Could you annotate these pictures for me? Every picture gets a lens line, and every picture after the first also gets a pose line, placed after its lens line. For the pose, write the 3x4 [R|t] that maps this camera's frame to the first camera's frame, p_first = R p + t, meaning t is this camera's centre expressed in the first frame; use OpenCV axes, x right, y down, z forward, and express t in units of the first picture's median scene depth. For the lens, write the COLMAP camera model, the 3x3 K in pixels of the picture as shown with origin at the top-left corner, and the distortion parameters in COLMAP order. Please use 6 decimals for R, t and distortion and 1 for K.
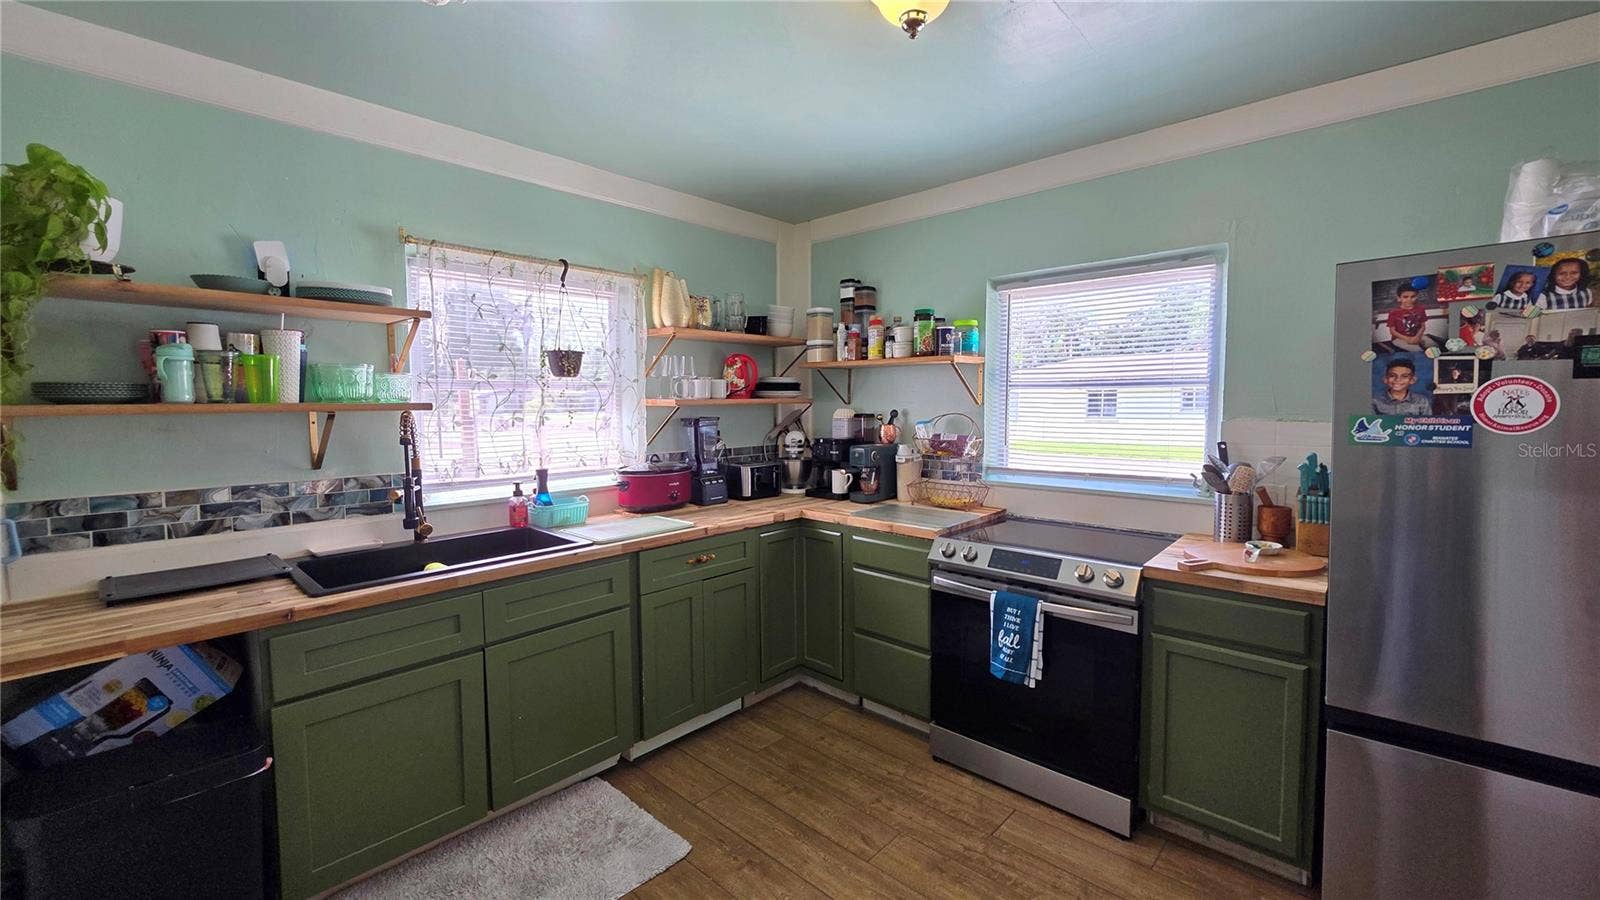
lens RADIAL K [[651.3, 0, 799.4], [0, 651.3, 442.0], [0, 0, 1]] dist [0.002684, 0.000062]
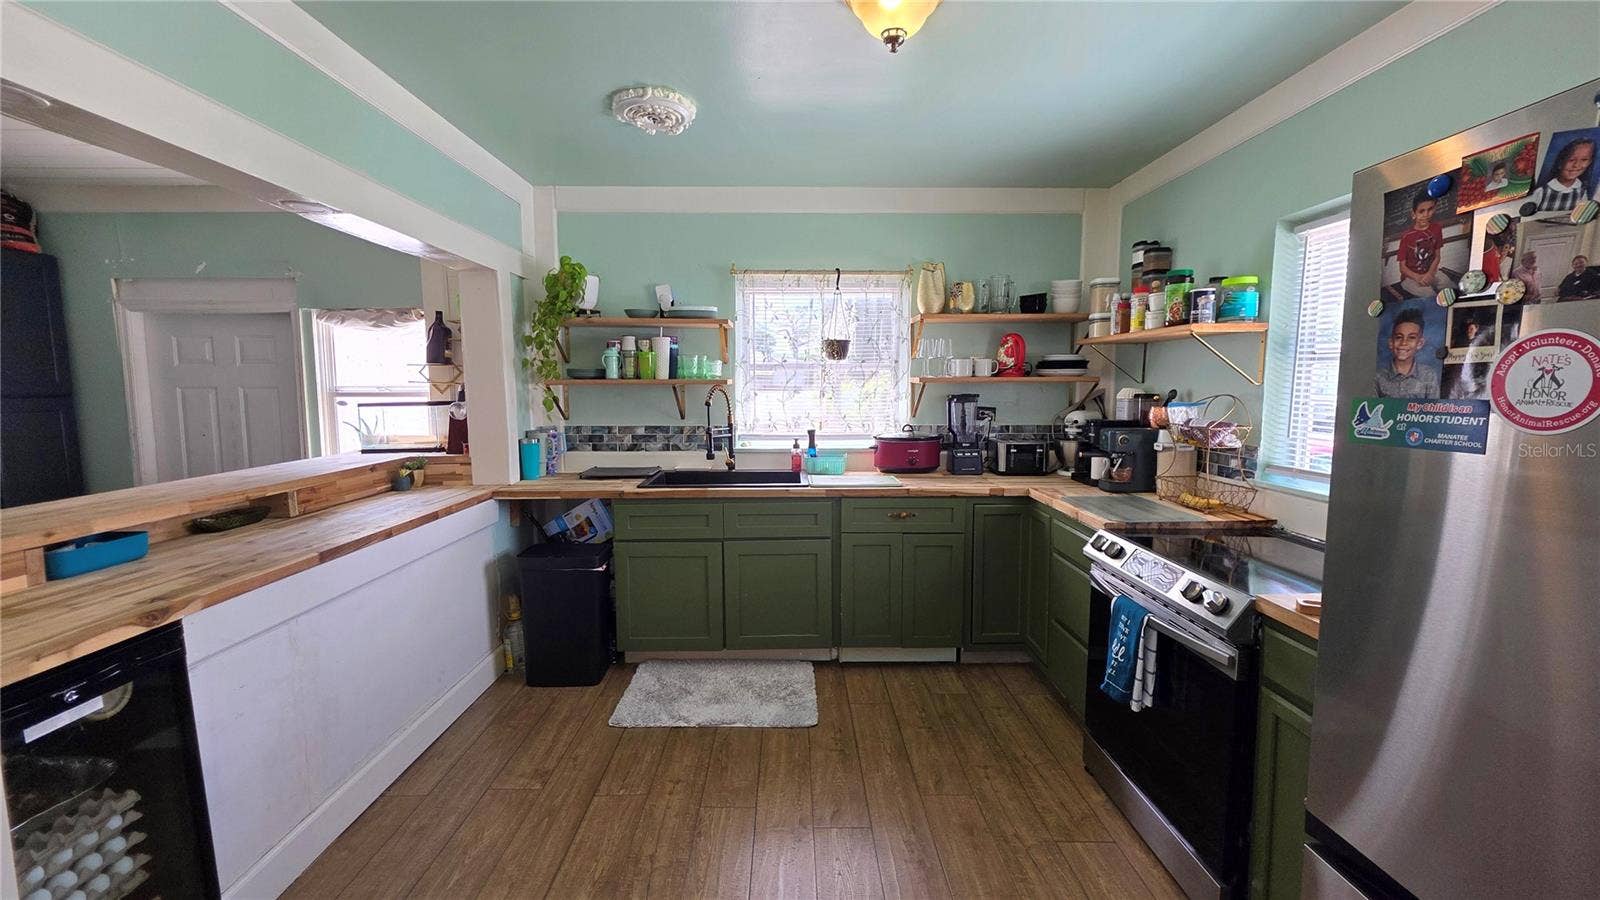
lens RADIAL K [[651.3, 0, 799.4], [0, 651.3, 442.0], [0, 0, 1]] dist [0.002684, 0.000062]
pose [[0.678062, 0.071493, -0.731519, 0.684461], [-0.049303, 0.997441, 0.051782, -0.001629], [0.733349, 0.000955, 0.679852, 0.089229]]
